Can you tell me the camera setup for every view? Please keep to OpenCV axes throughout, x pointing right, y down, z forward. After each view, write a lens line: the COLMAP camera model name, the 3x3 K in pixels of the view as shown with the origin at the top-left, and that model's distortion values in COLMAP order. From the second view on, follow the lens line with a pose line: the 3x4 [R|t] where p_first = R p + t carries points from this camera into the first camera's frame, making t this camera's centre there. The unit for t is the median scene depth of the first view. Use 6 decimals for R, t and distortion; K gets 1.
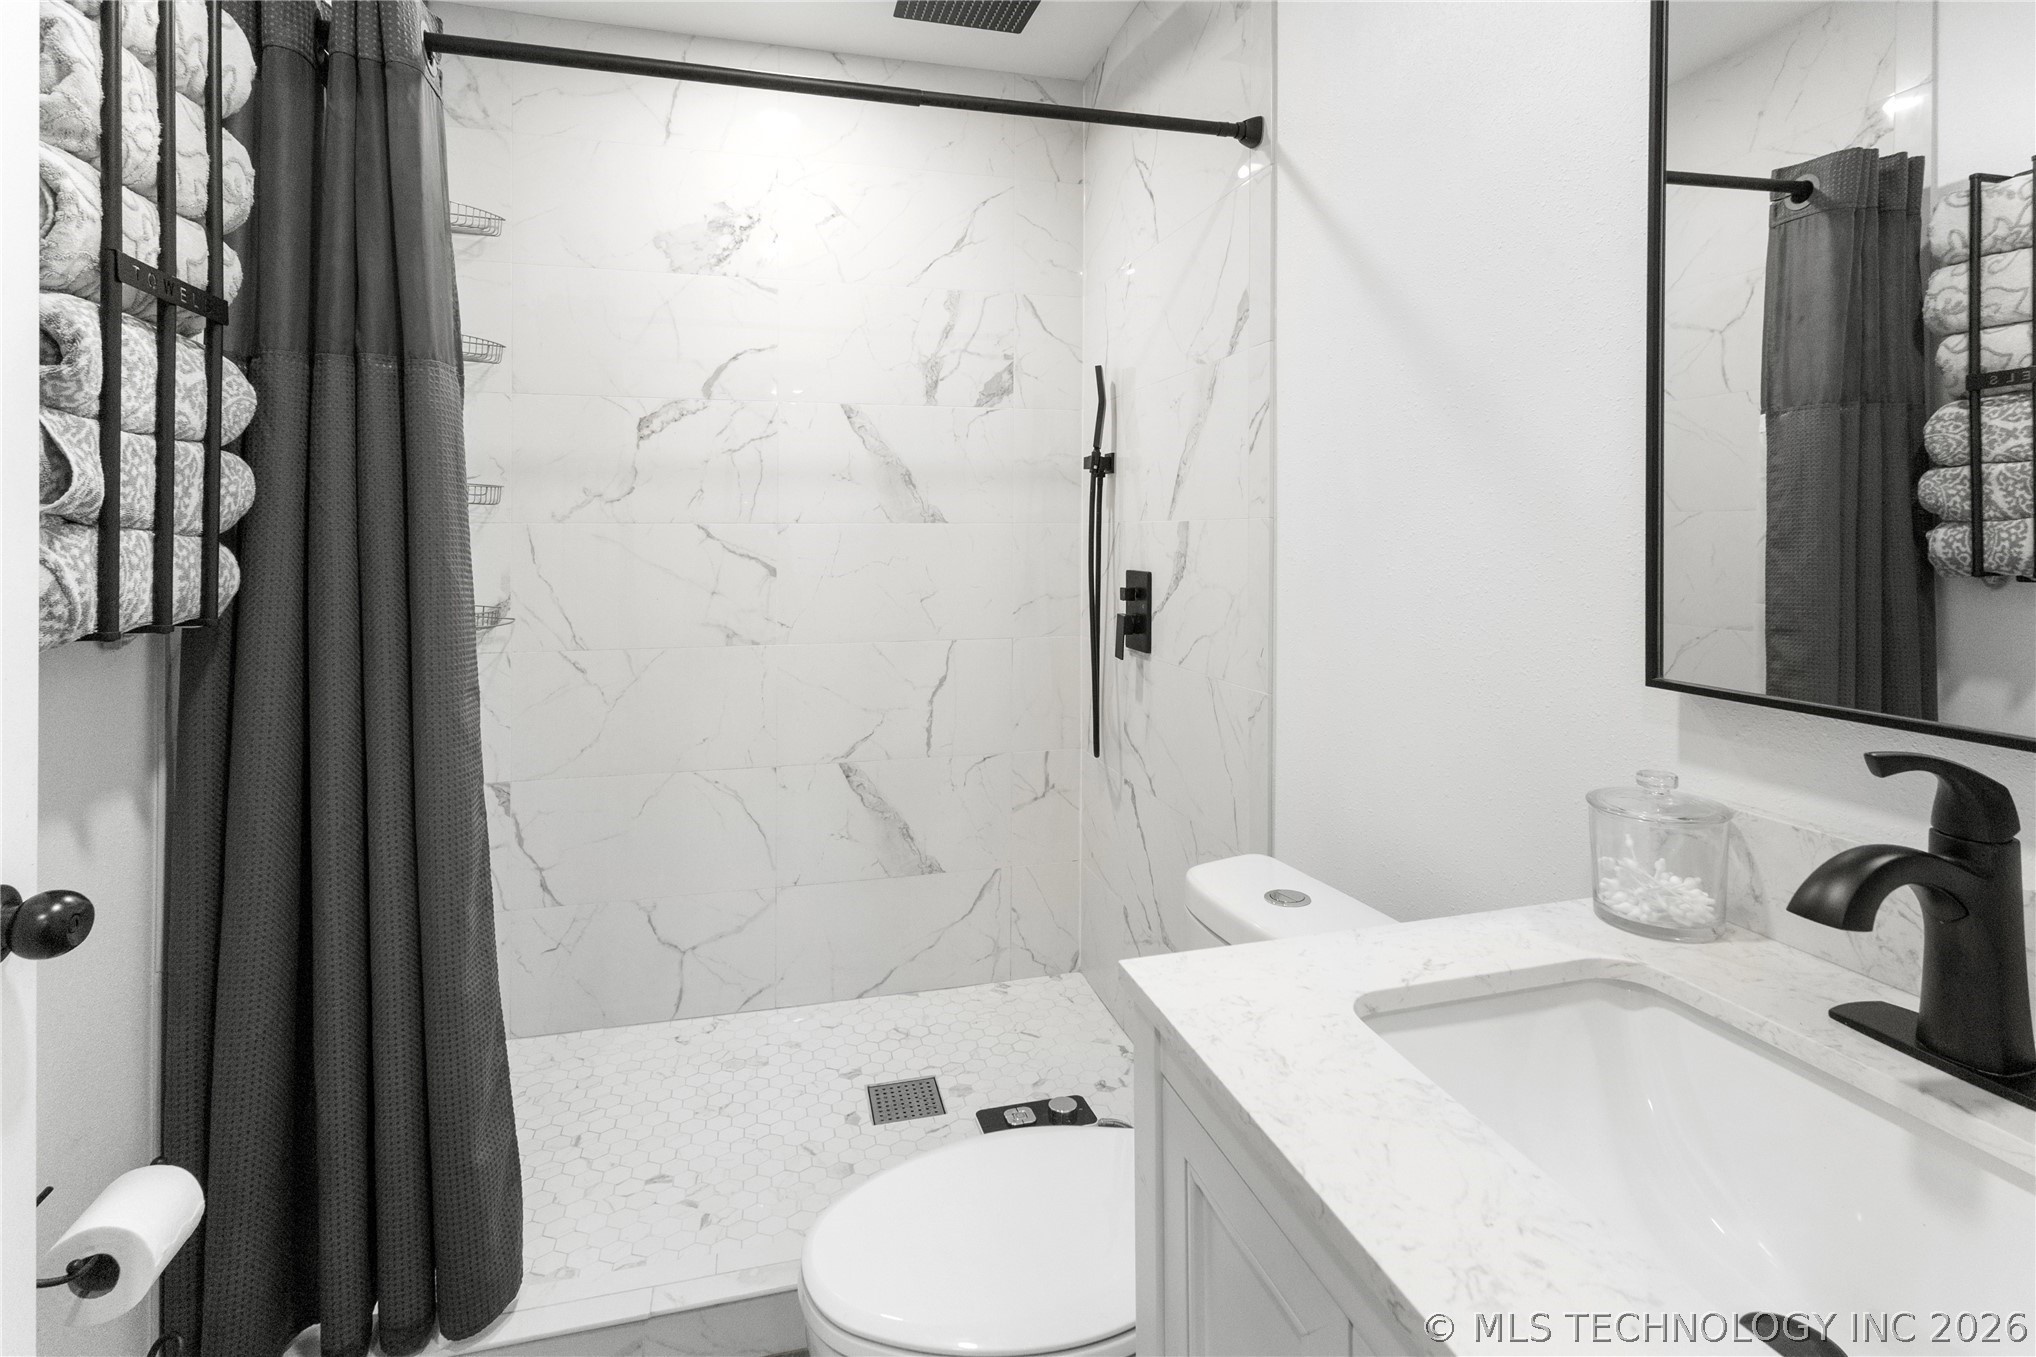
lens RADIAL K [[983.2, 0, 1015.4], [0, 983.2, 564.0], [0, 0, 1]] dist [0.001121, 0.007089]
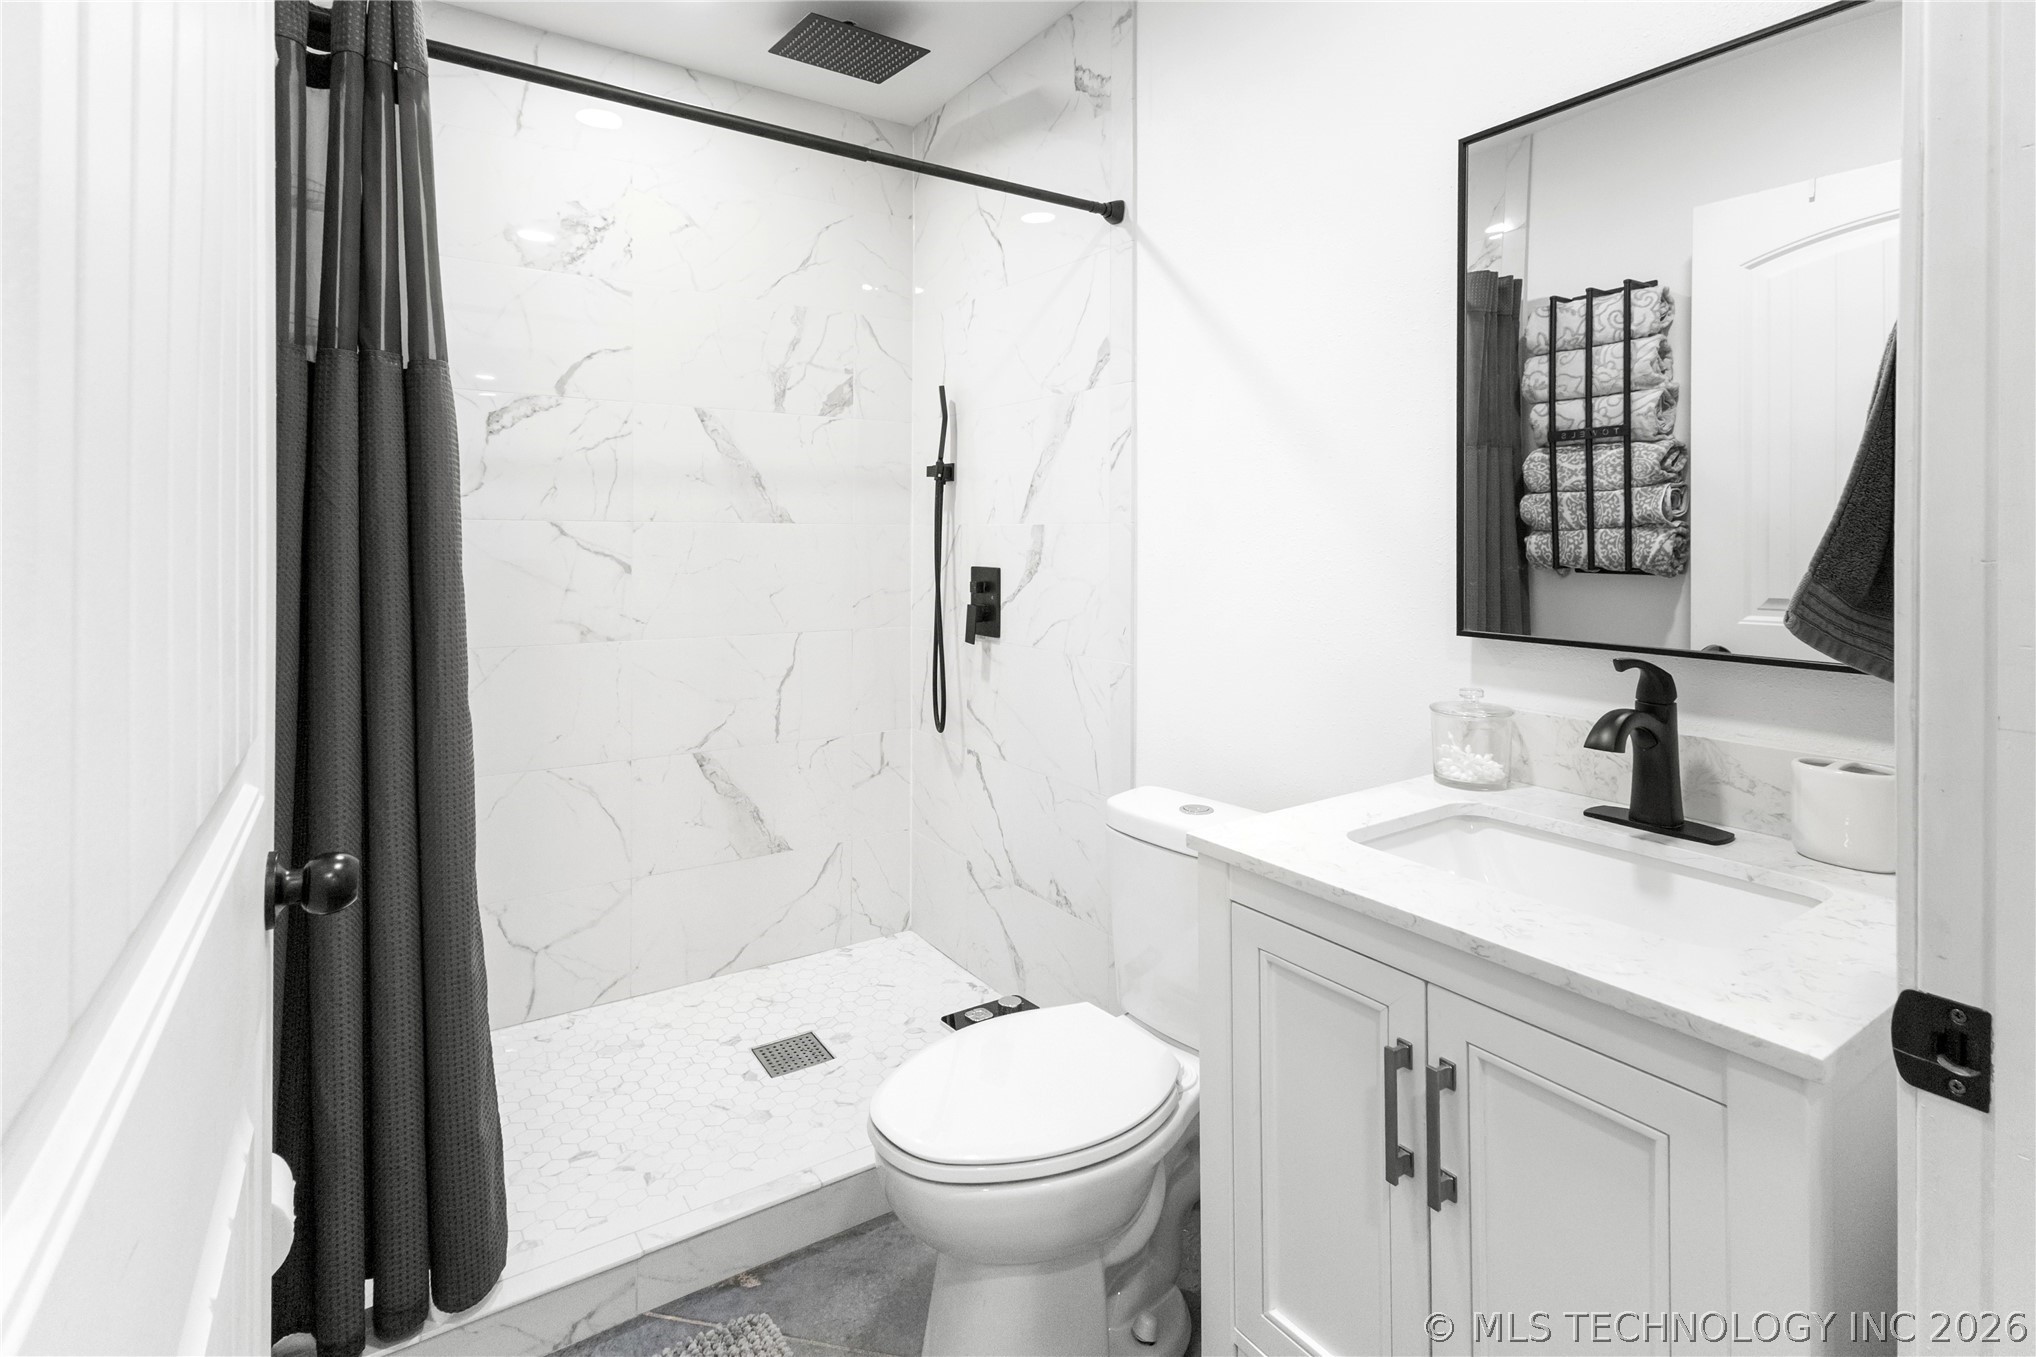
lens RADIAL K [[978.0, 0, 1012.7], [0, 978.0, 561.9], [0, 0, 1]] dist [0.000841, 0.001586]
pose [[0.946346, -0.000677, 0.323155, -0.222470], [0.001756, 0.999994, -0.003046, 0.005009], [-0.323151, 0.003450, 0.946341, -0.099273]]
